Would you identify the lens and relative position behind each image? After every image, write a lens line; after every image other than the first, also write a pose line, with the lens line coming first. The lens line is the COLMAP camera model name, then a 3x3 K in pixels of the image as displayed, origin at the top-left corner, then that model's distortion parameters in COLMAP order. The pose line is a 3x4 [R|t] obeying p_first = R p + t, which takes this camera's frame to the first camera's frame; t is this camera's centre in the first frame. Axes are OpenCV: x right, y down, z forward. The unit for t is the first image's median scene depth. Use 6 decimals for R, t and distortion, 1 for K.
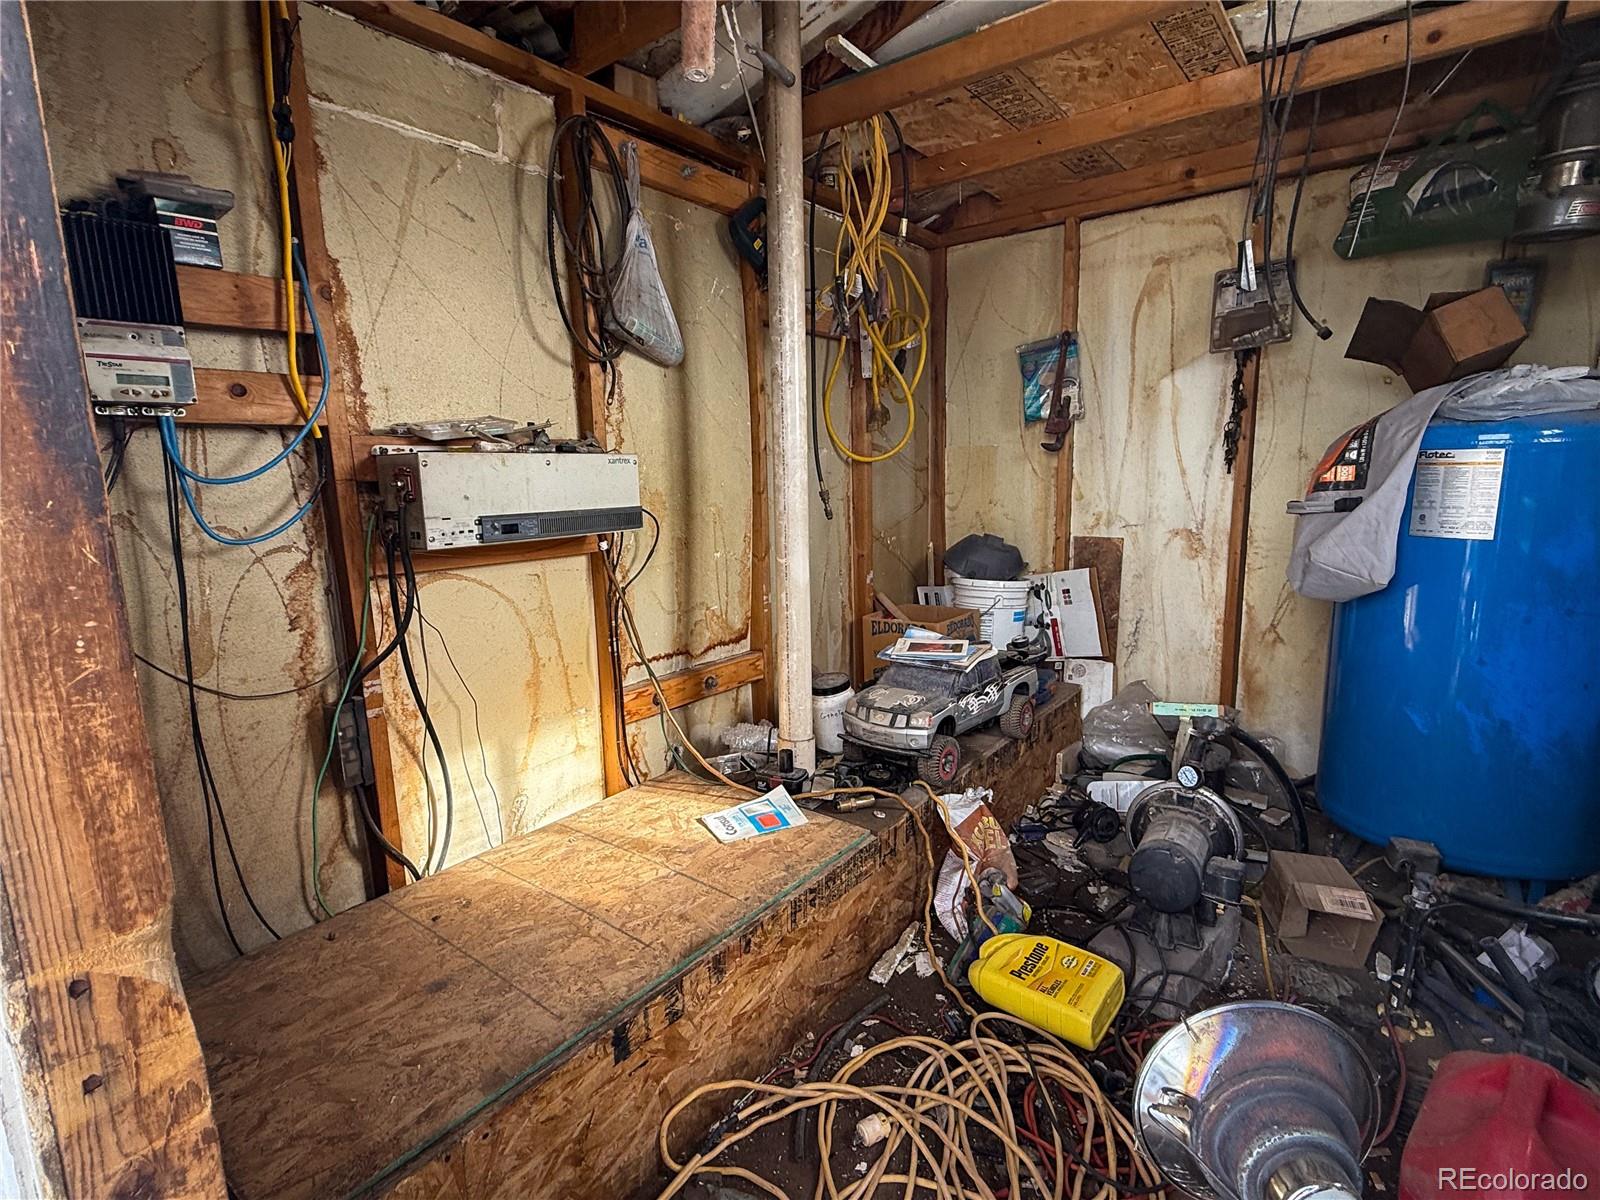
lens RADIAL K [[781.3, 0, 794.9], [0, 781.3, 595.6], [0, 0, 1]] dist [0.000160, 0.000110]
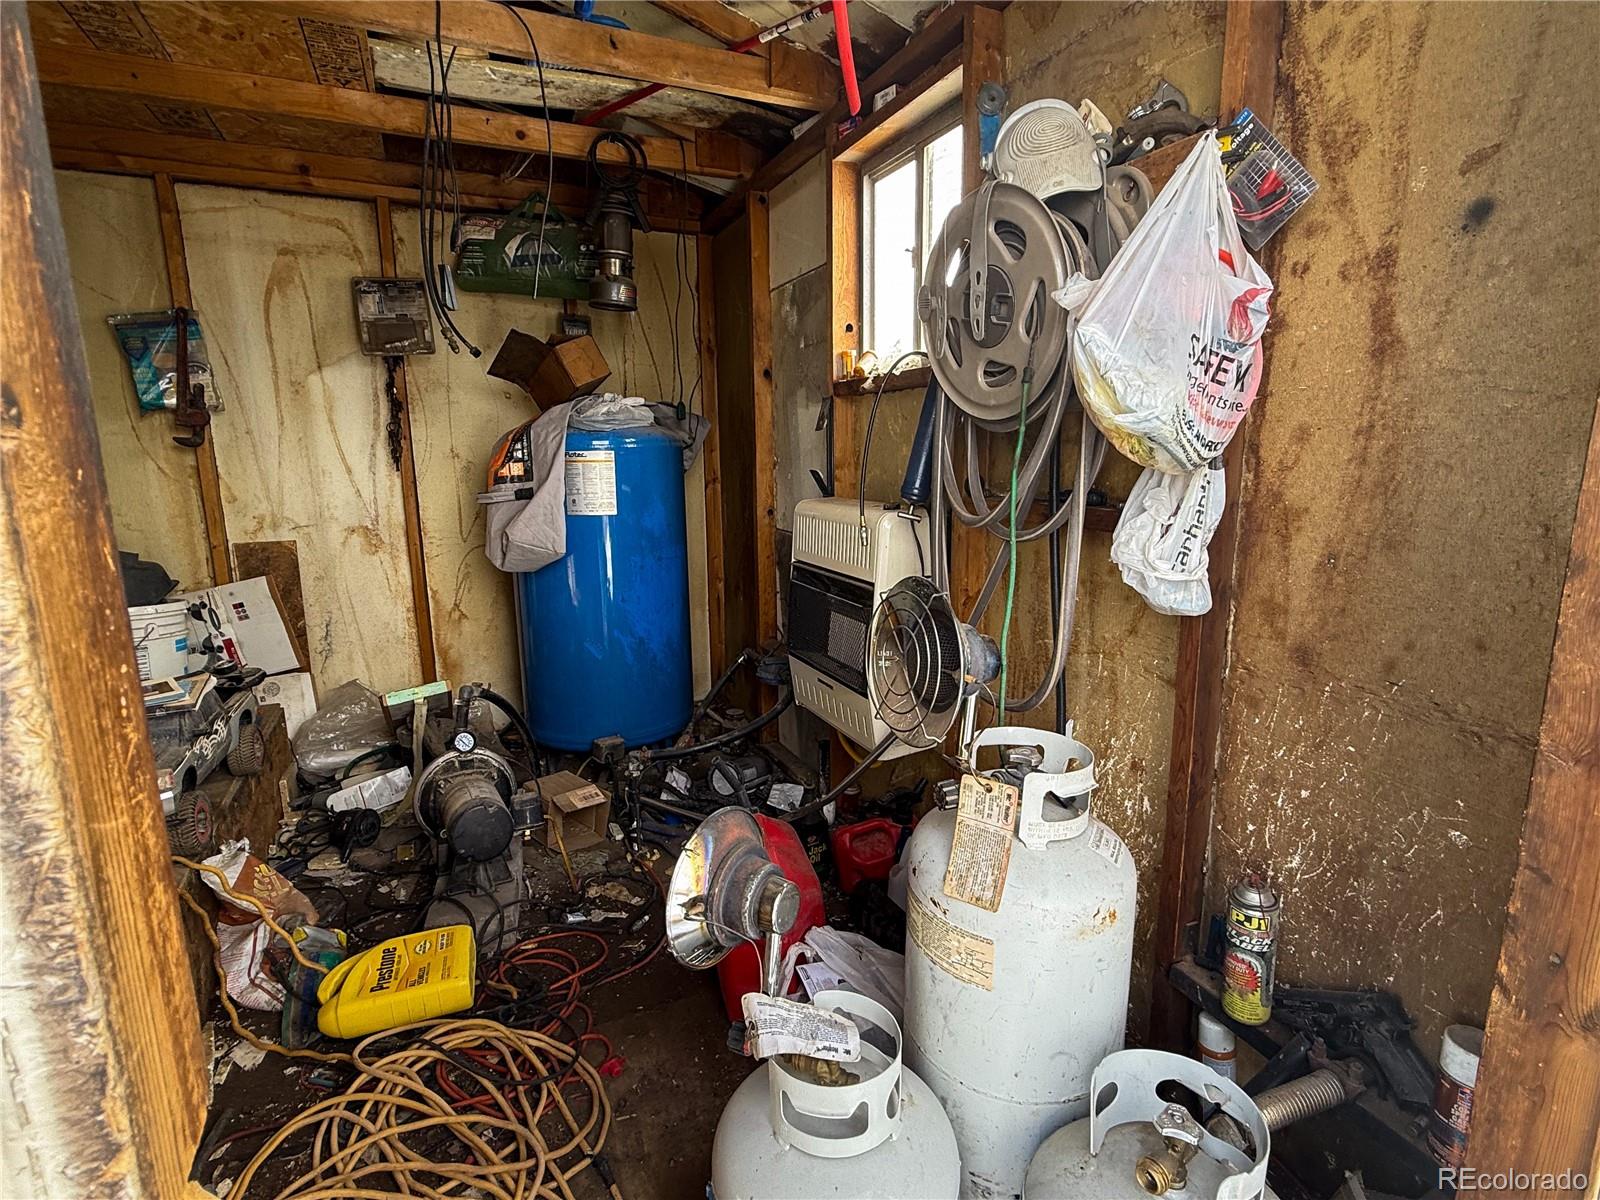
lens RADIAL K [[781.3, 0, 794.9], [0, 781.3, 595.6], [0, 0, 1]] dist [0.000160, 0.000110]
pose [[0.462130, -0.145461, 0.874801, -0.181627], [0.147672, 0.985306, 0.085825, 0.000457], [-0.874430, 0.089521, 0.476820, 0.034360]]
